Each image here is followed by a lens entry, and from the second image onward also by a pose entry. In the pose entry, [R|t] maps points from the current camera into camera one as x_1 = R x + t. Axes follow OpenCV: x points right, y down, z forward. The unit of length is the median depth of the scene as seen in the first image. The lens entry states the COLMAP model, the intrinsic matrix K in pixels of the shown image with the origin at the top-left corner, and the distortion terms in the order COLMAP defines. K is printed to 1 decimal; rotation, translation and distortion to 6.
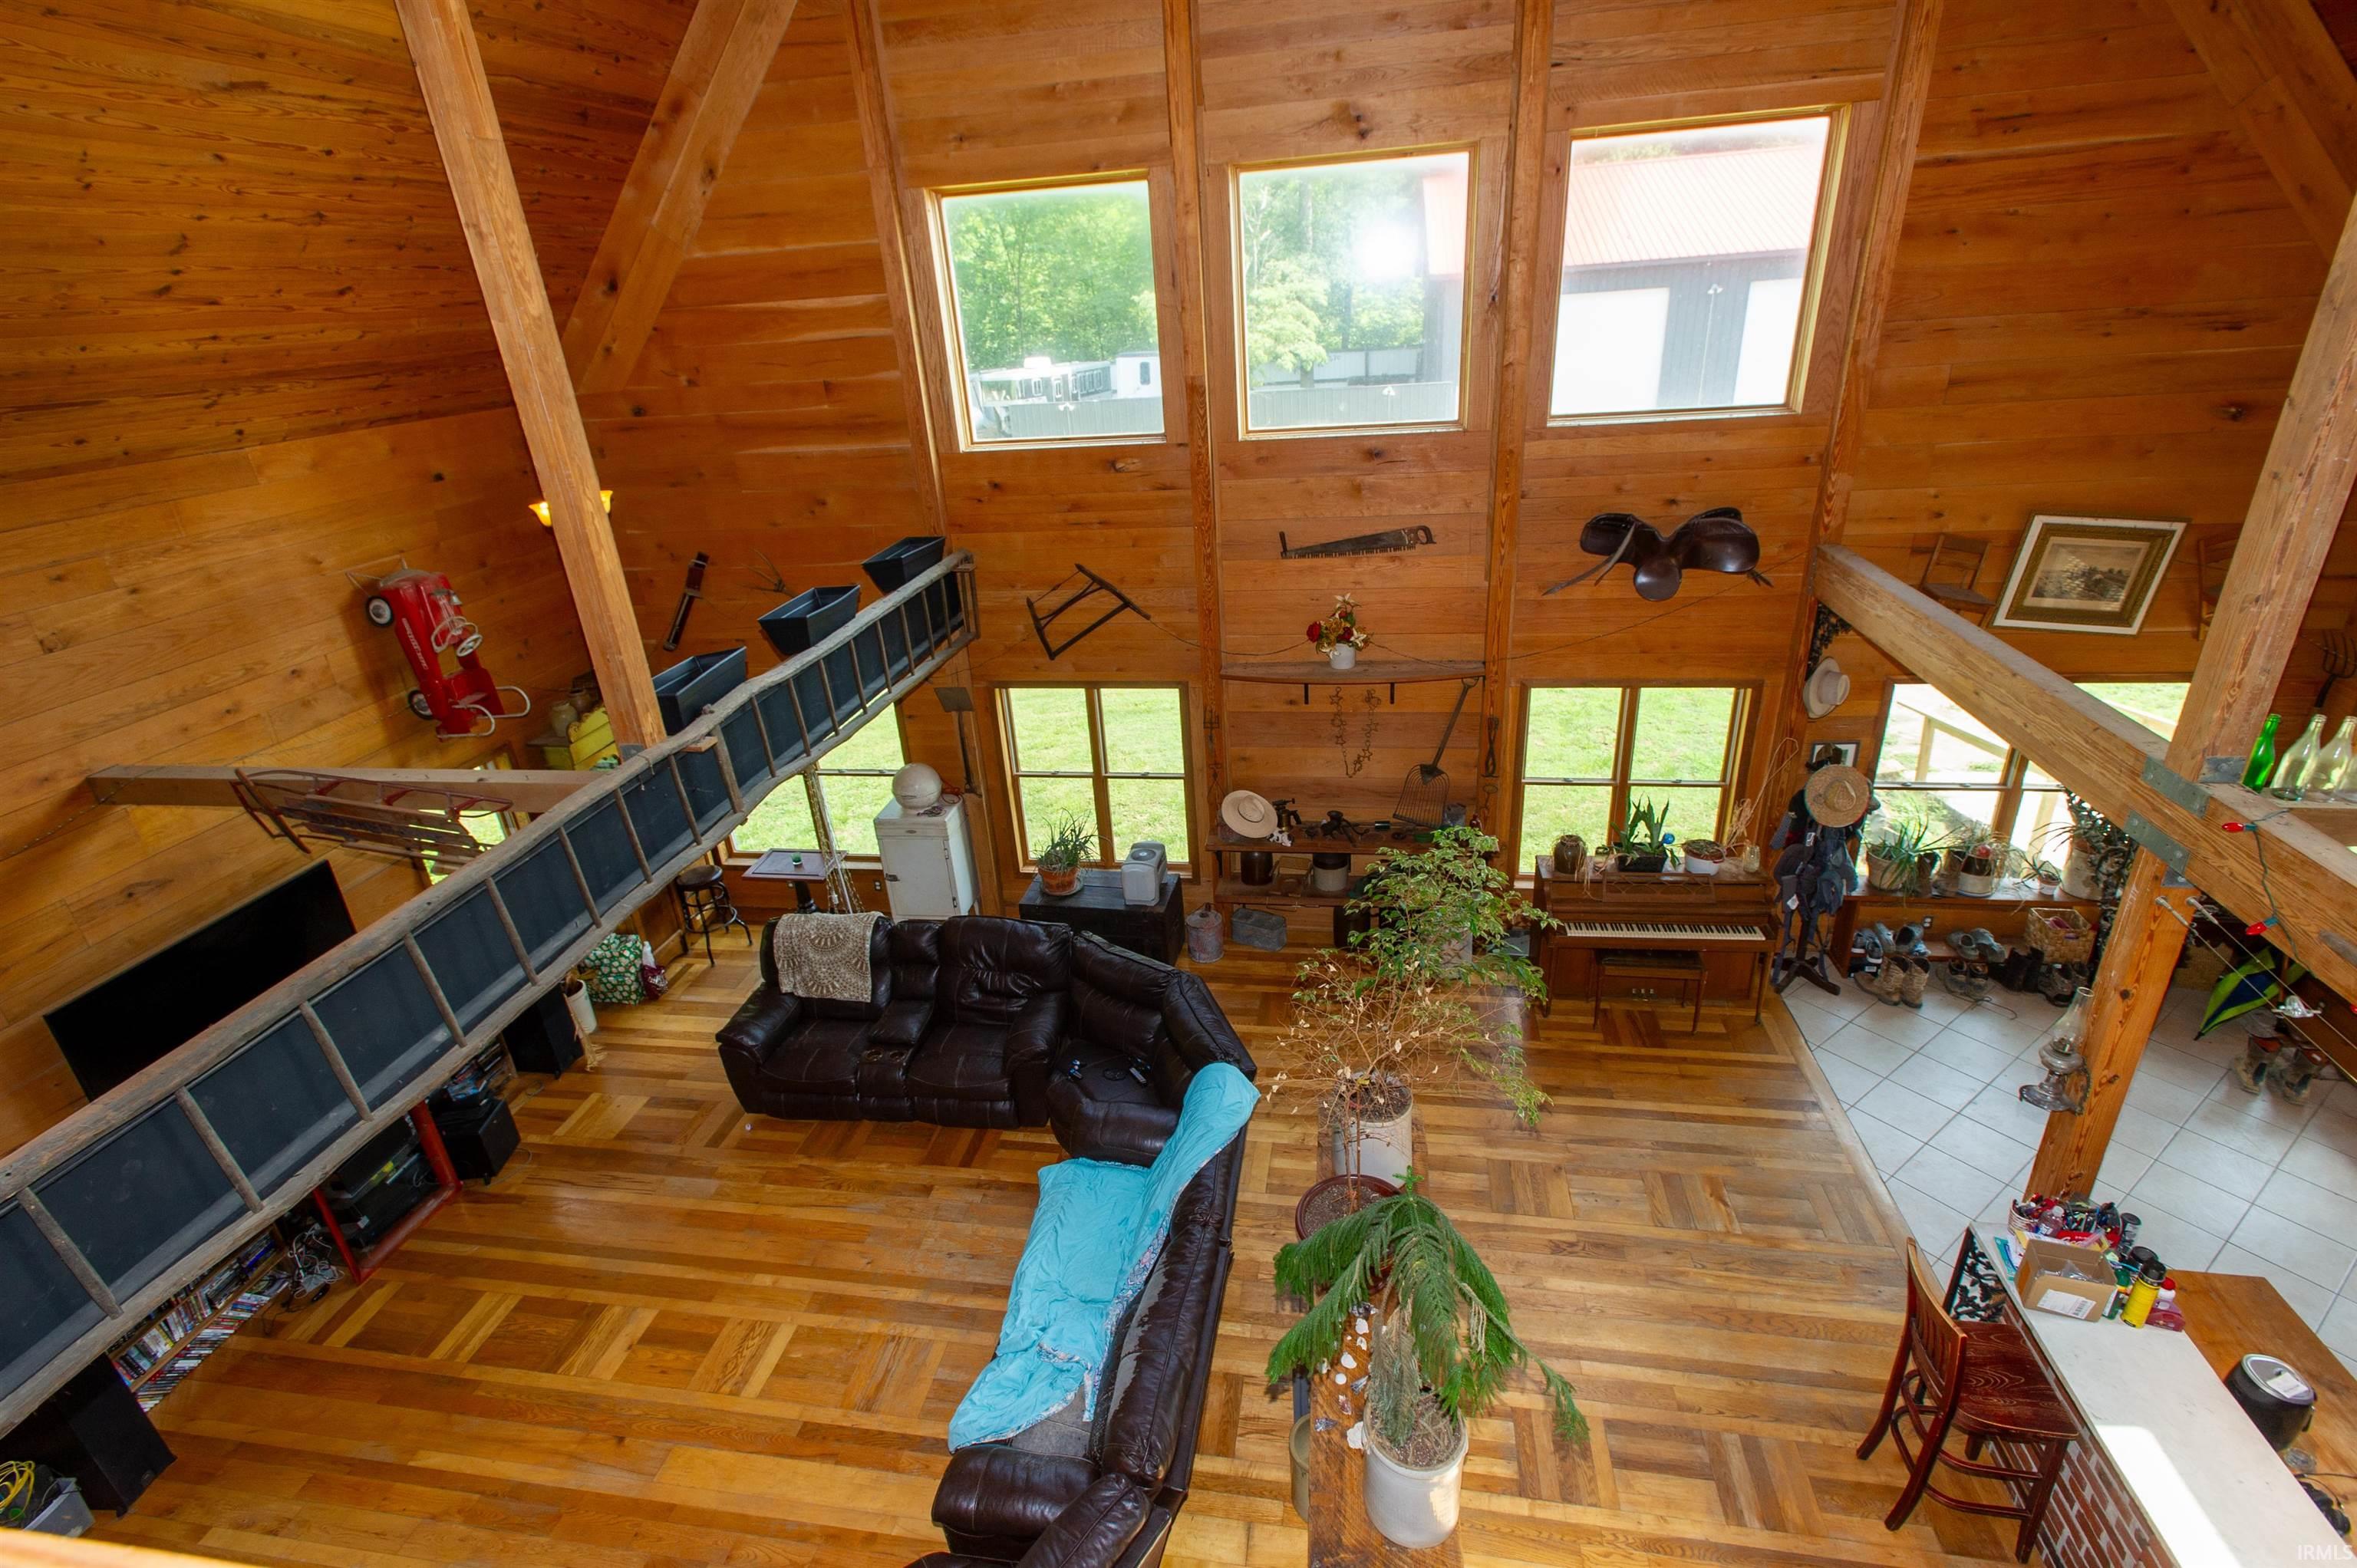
lens RADIAL K [[1089.1, 0, 1178.5], [0, 1089.1, 784.0], [0, 0, 1]] dist [0.000770, 0.000014]
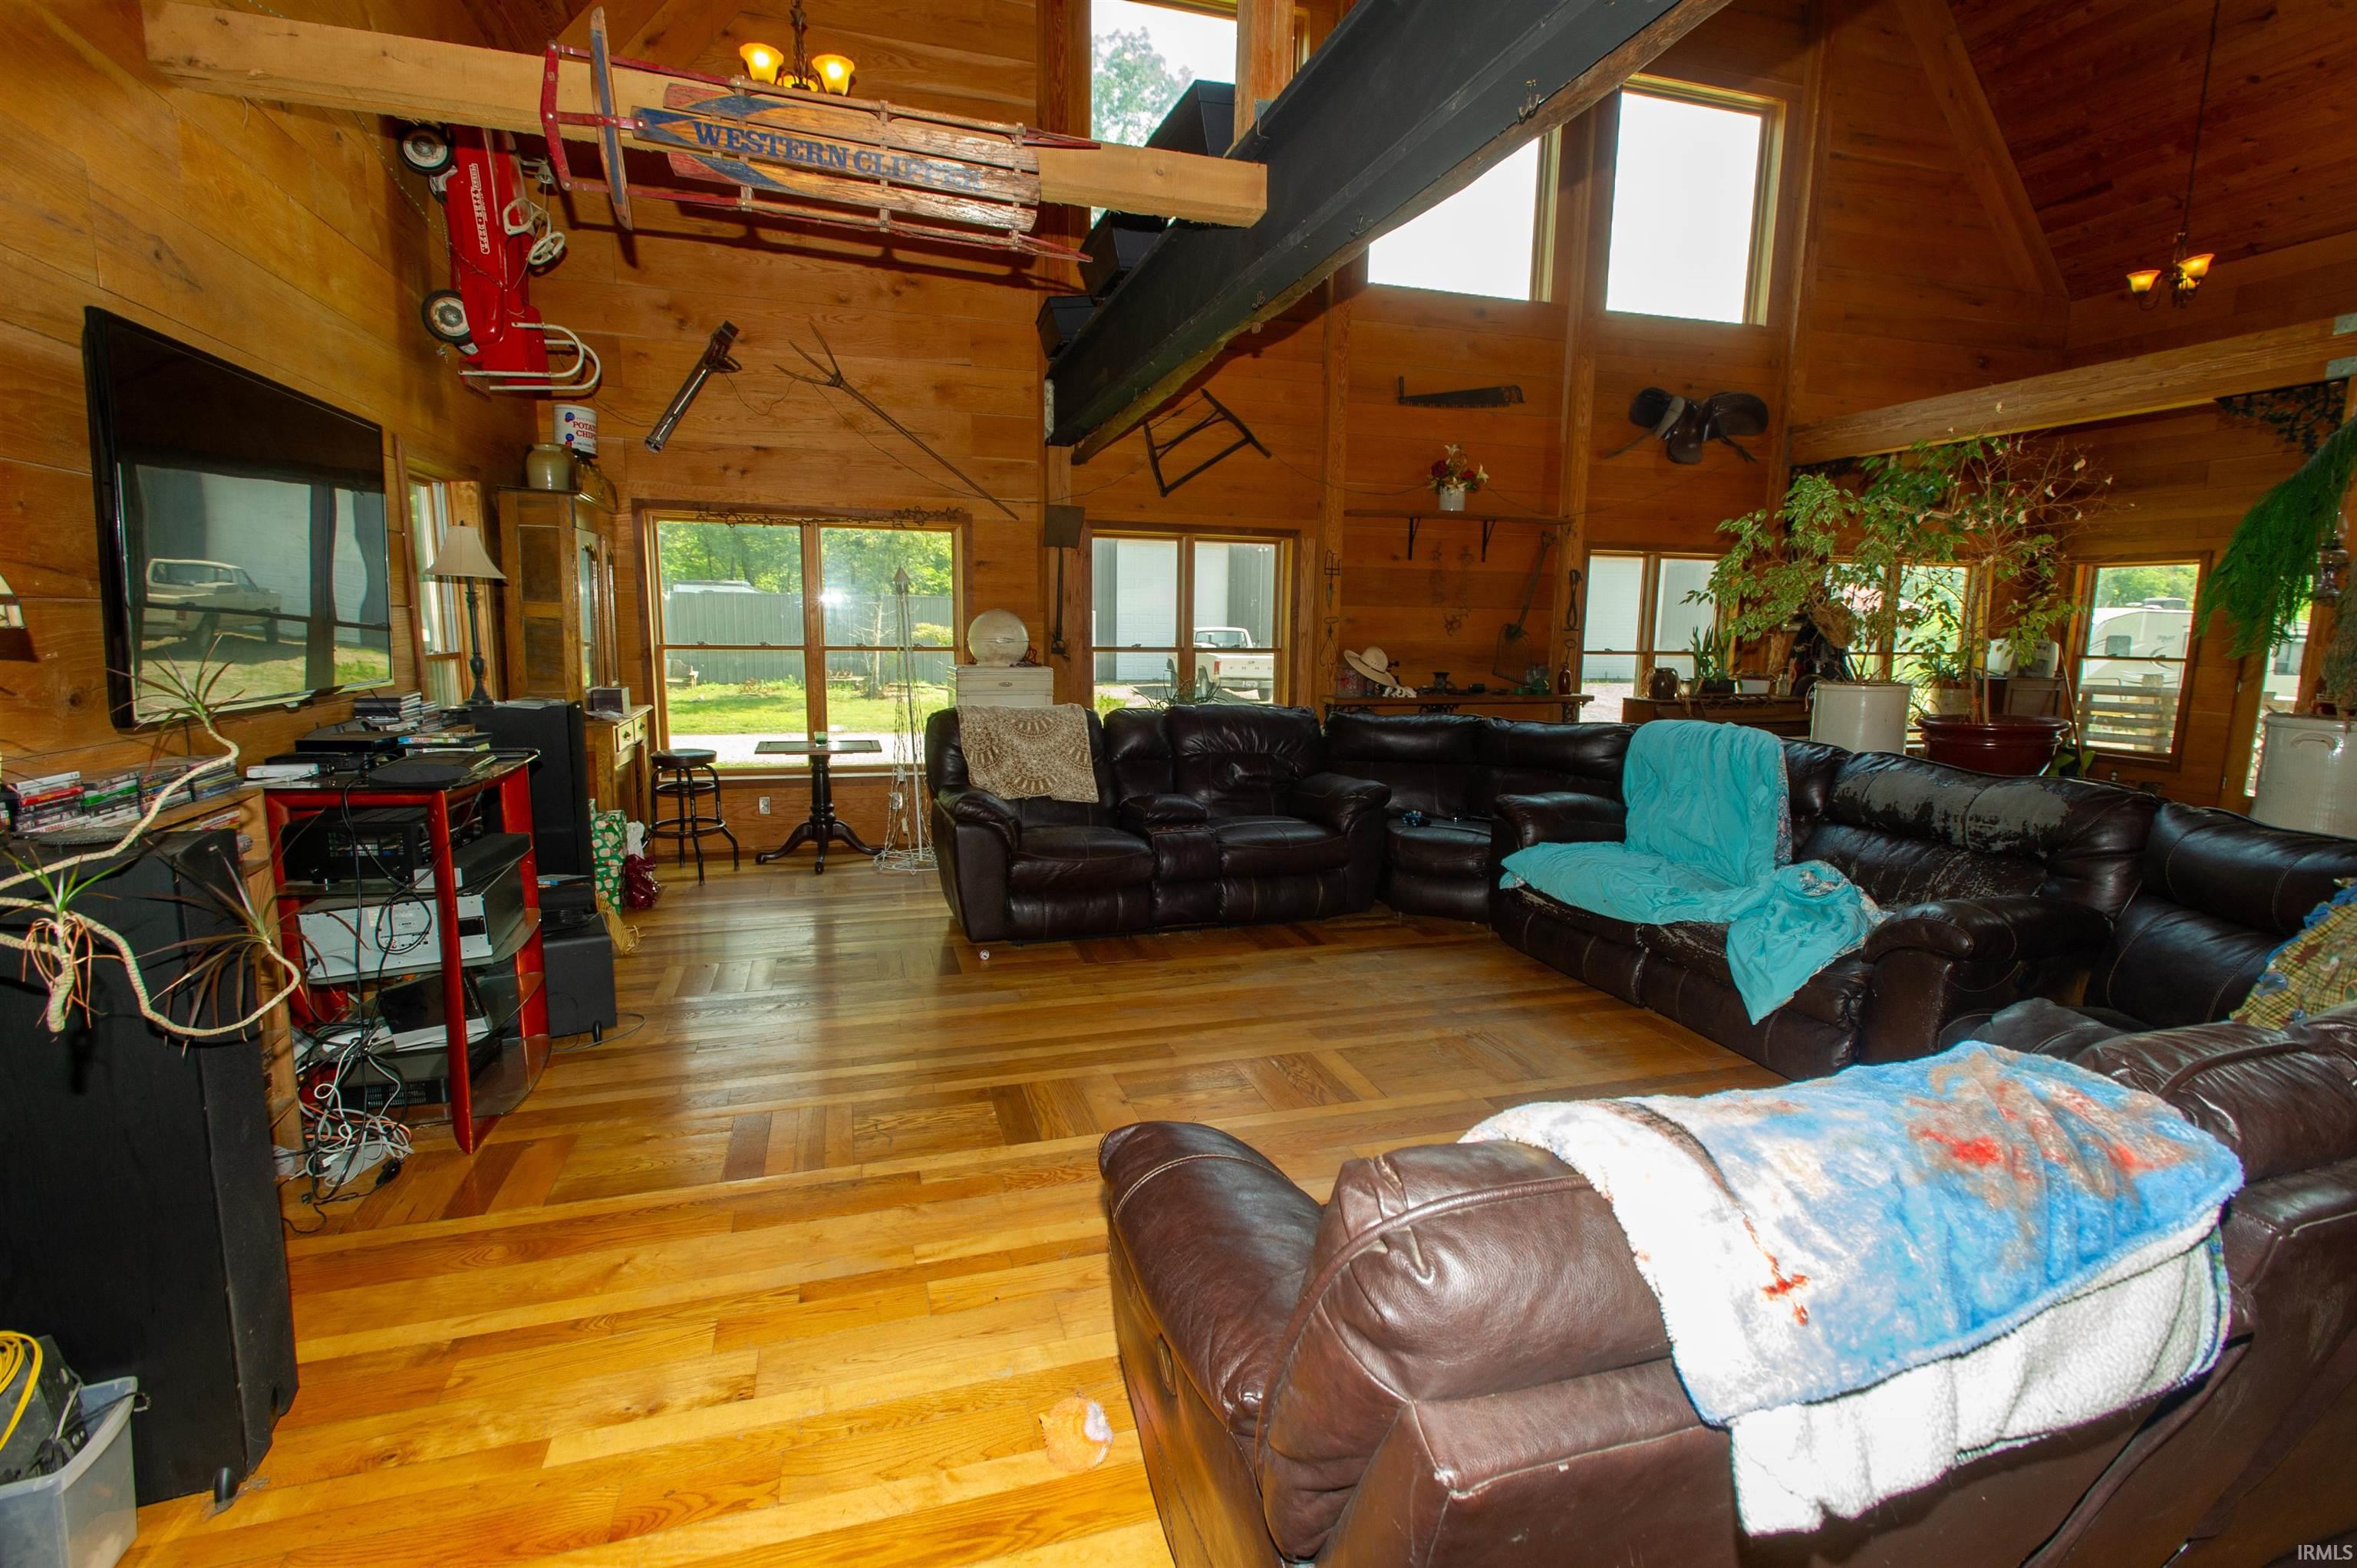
lens RADIAL K [[1089.1, 0, 1178.5], [0, 1089.1, 784.0], [0, 0, 1]] dist [0.000770, 0.000014]
pose [[0.887224, 0.007732, 0.461274, -0.537885], [0.123547, 0.959357, -0.253713, 0.356534], [-0.444489, 0.282089, 0.850209, 0.308975]]
